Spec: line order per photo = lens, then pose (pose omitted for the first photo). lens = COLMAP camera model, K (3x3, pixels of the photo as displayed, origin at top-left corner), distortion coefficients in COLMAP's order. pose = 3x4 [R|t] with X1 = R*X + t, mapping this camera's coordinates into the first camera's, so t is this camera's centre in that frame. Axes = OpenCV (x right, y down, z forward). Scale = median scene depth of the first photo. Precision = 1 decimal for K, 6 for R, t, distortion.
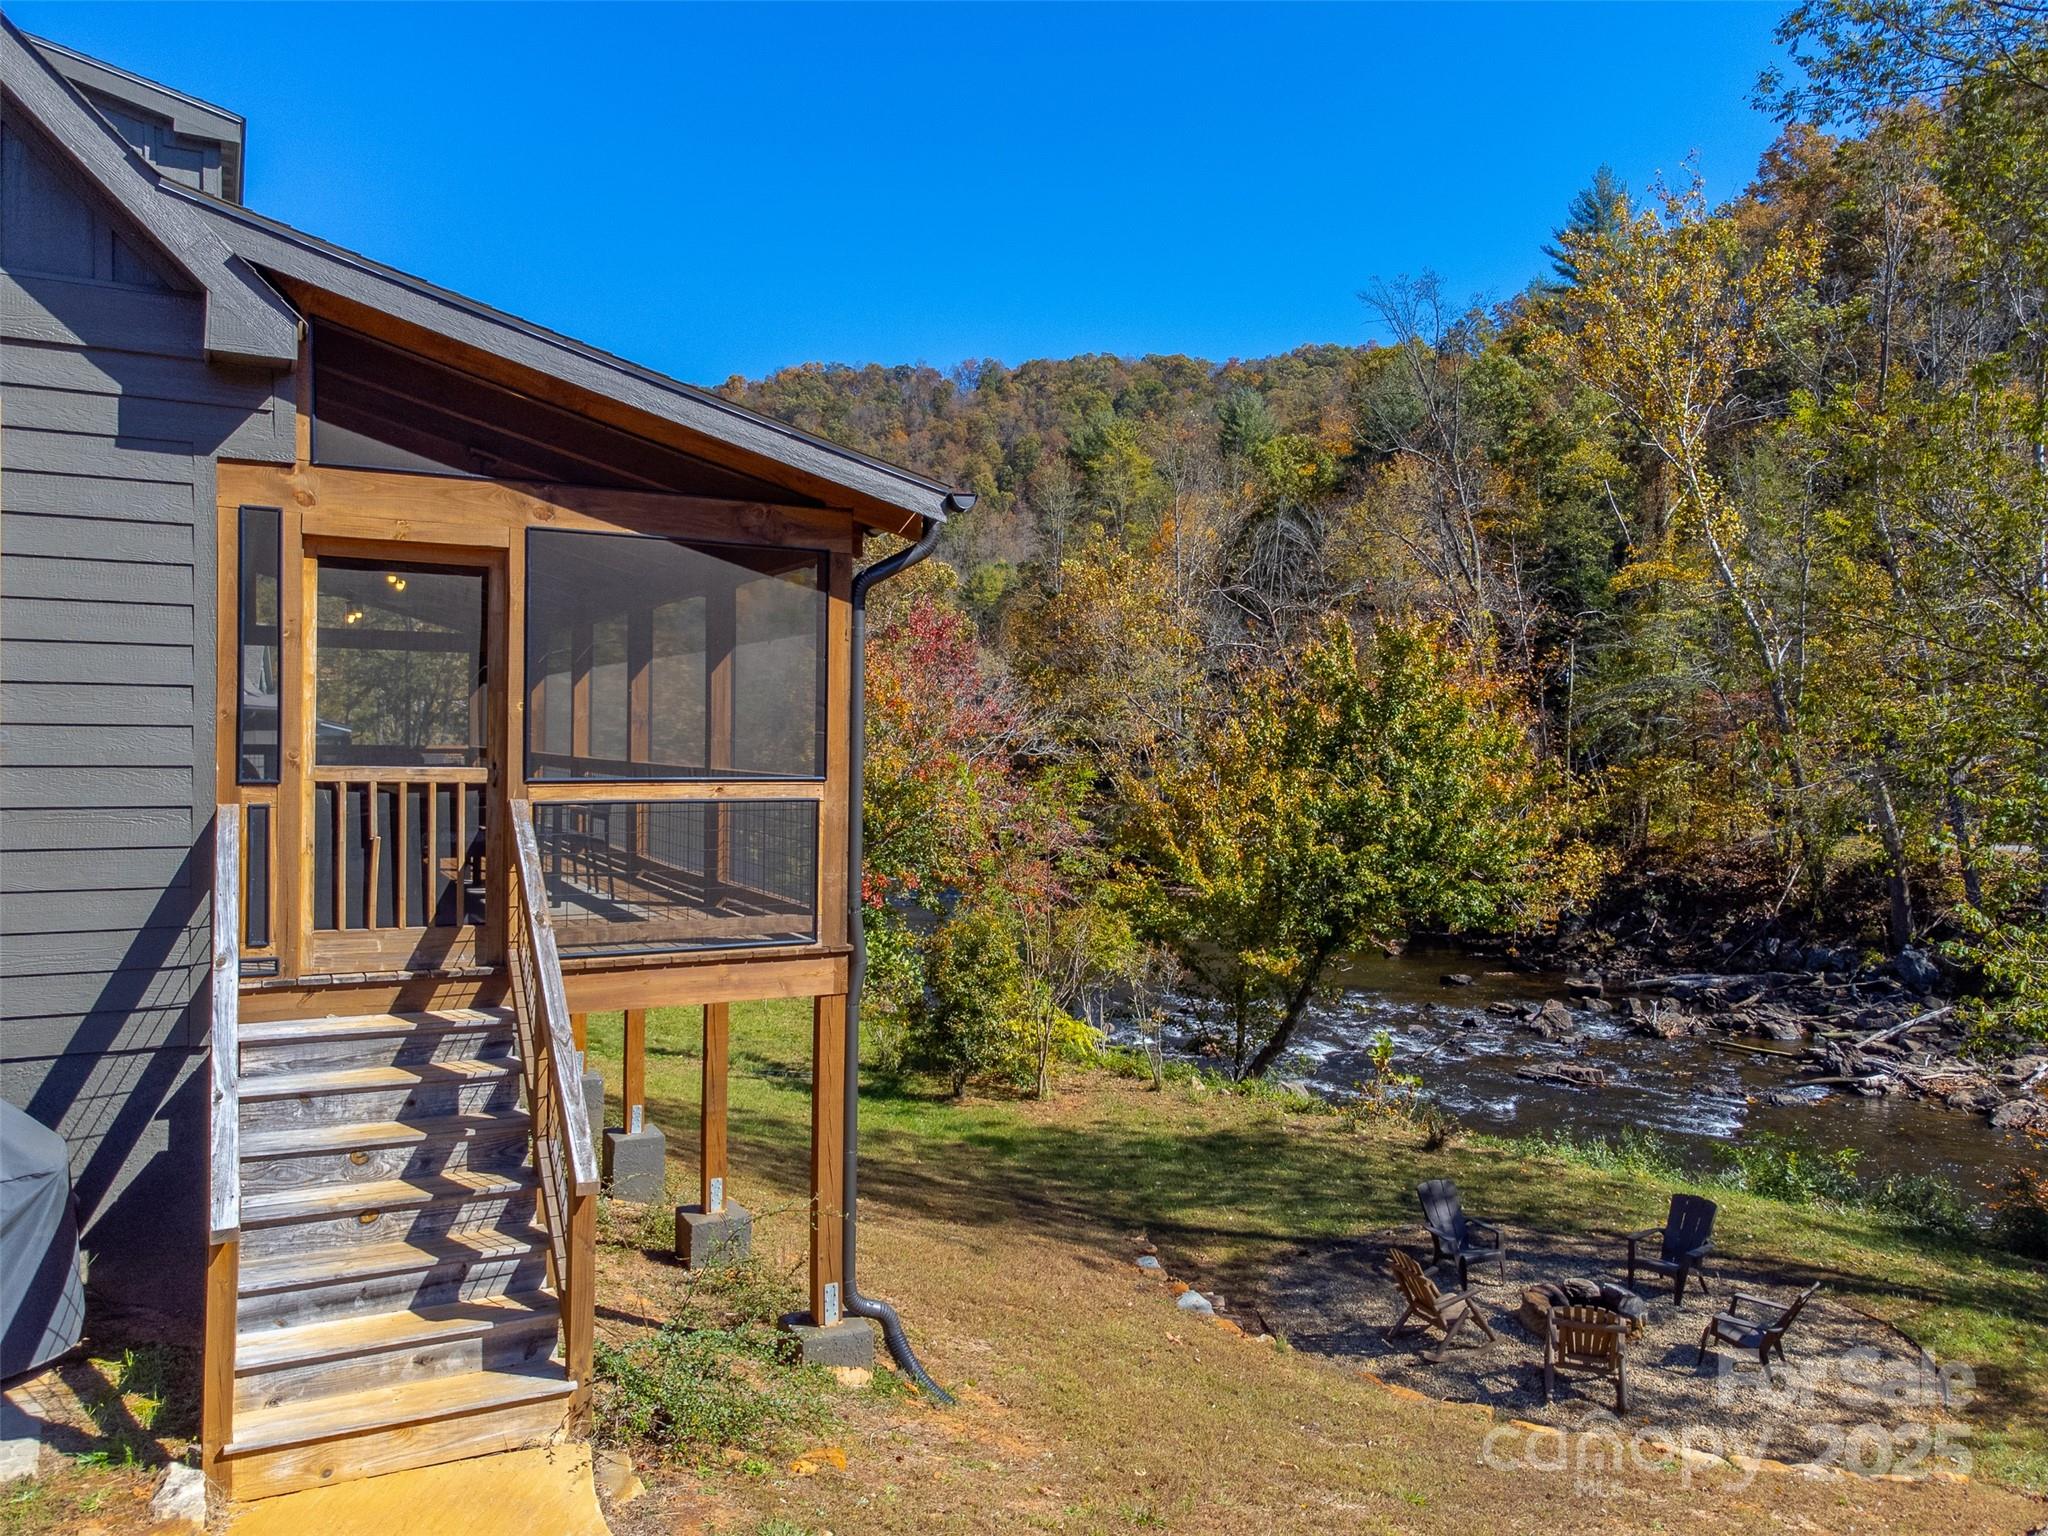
lens RADIAL K [[1535.9, 0, 1024.0], [0, 1535.9, 768.0], [0, 0, 1]] dist [0.019888, -0.001163]
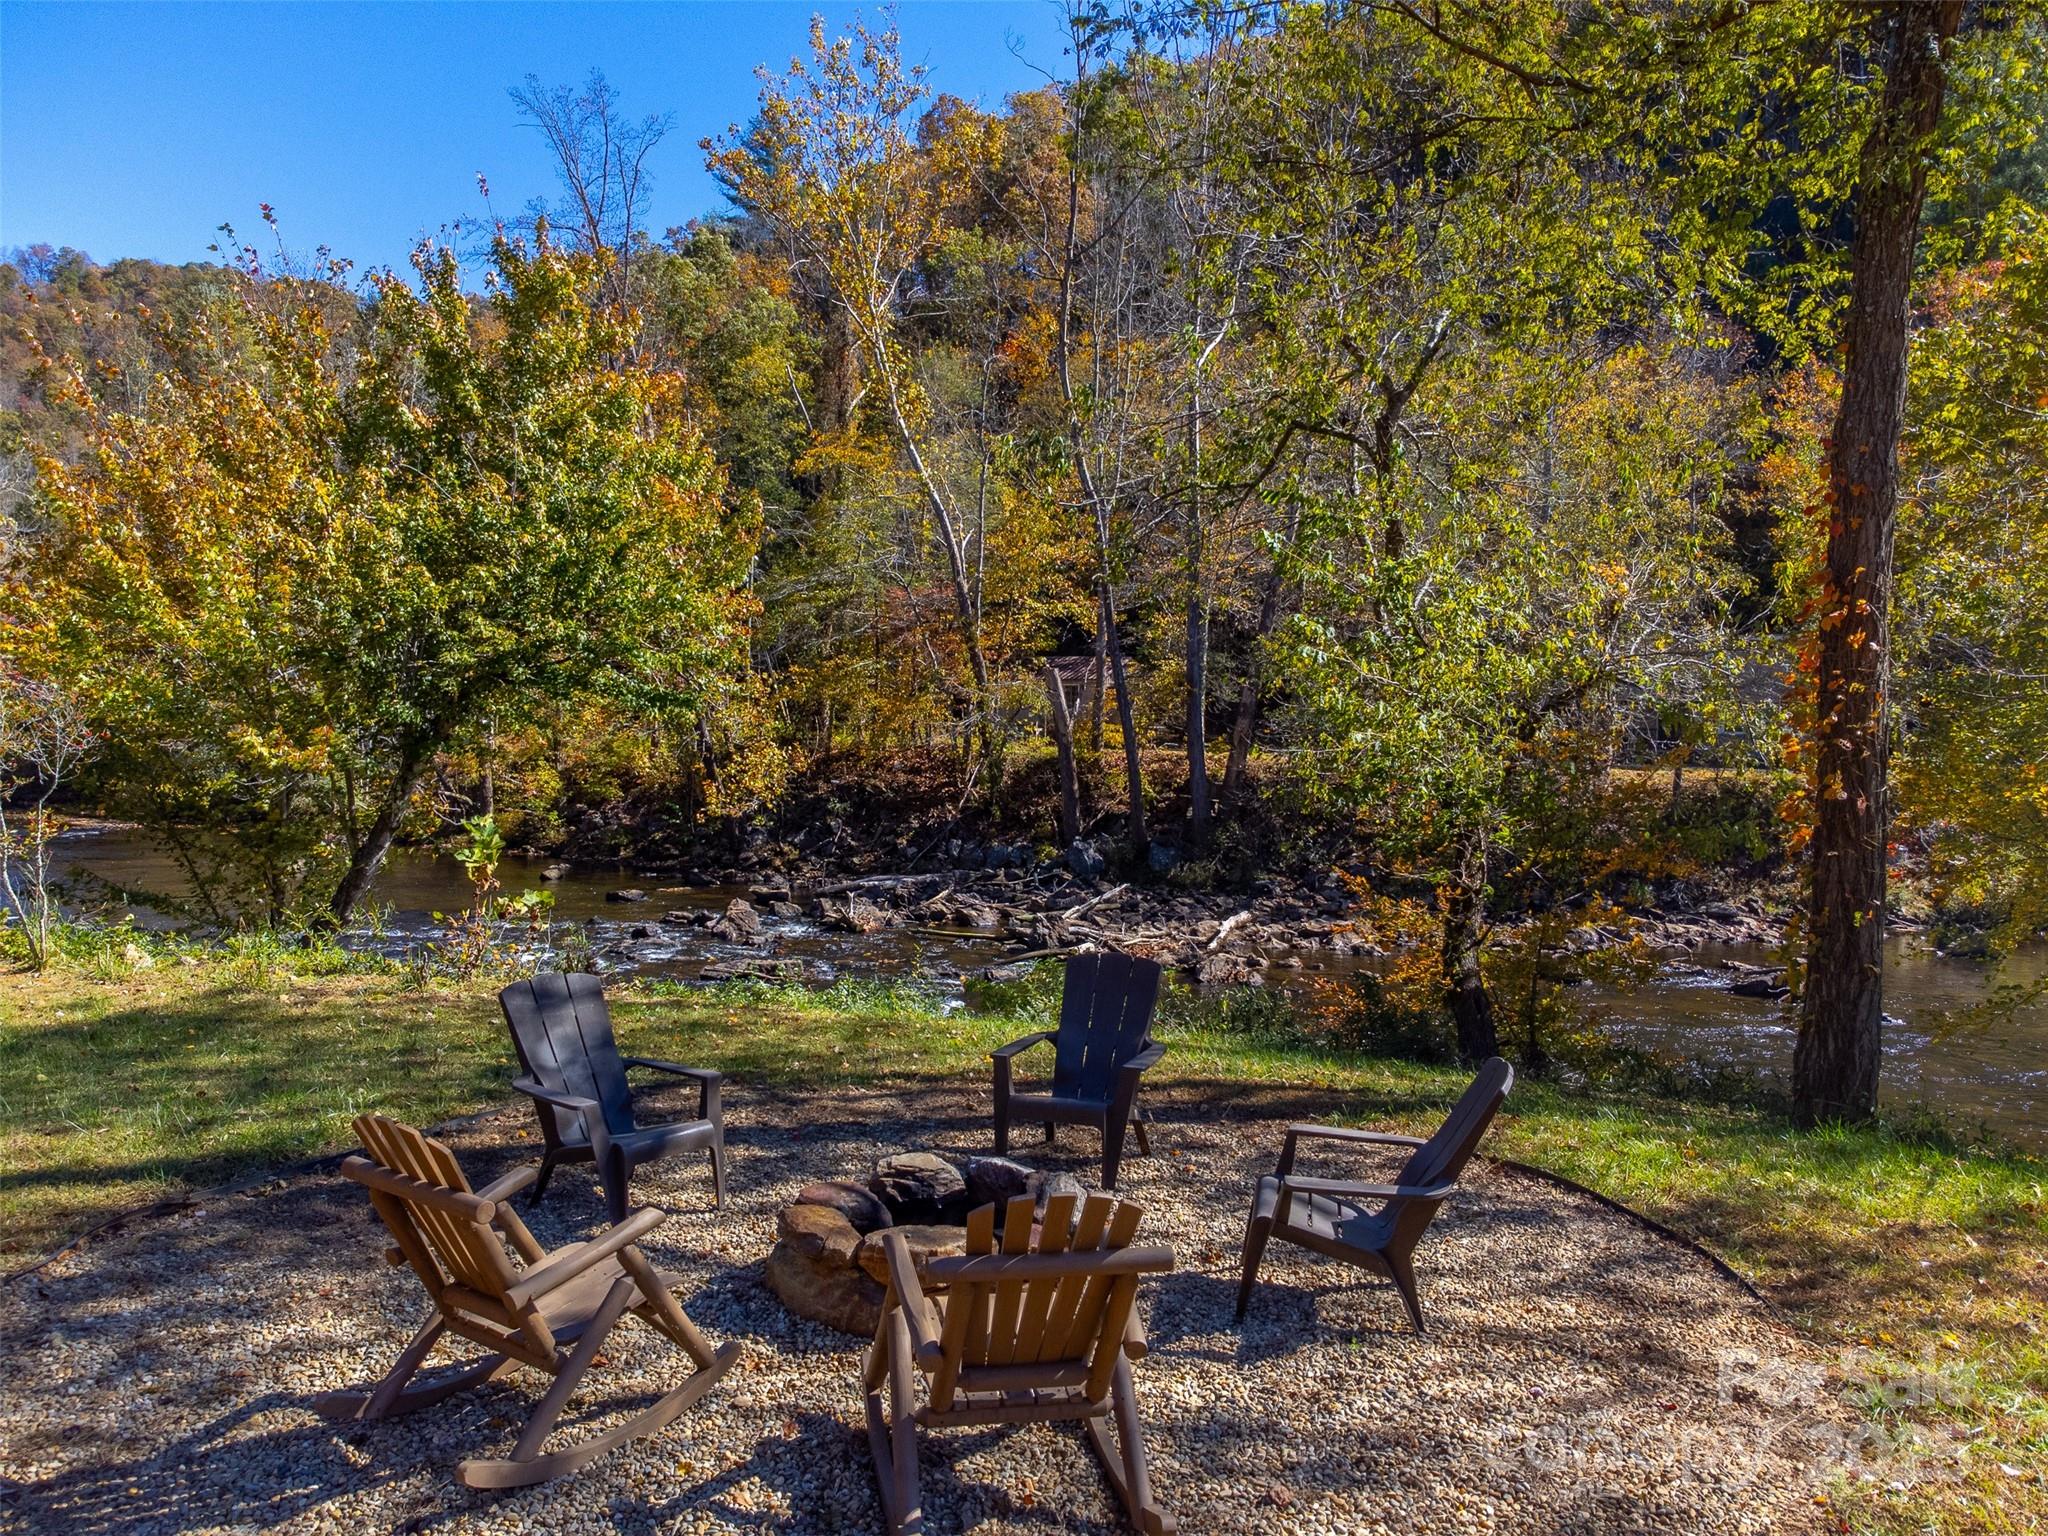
lens RADIAL K [[1536.8, 0, 1052.8], [0, 1536.8, 763.4], [0, 0, 1]] dist [0.100396, -0.179747]
pose [[0.856861, -0.000565, 0.515548, 0.052189], [-0.006359, 0.999912, 0.011665, 0.063161], [-0.515509, -0.013273, 0.856781, 0.179581]]
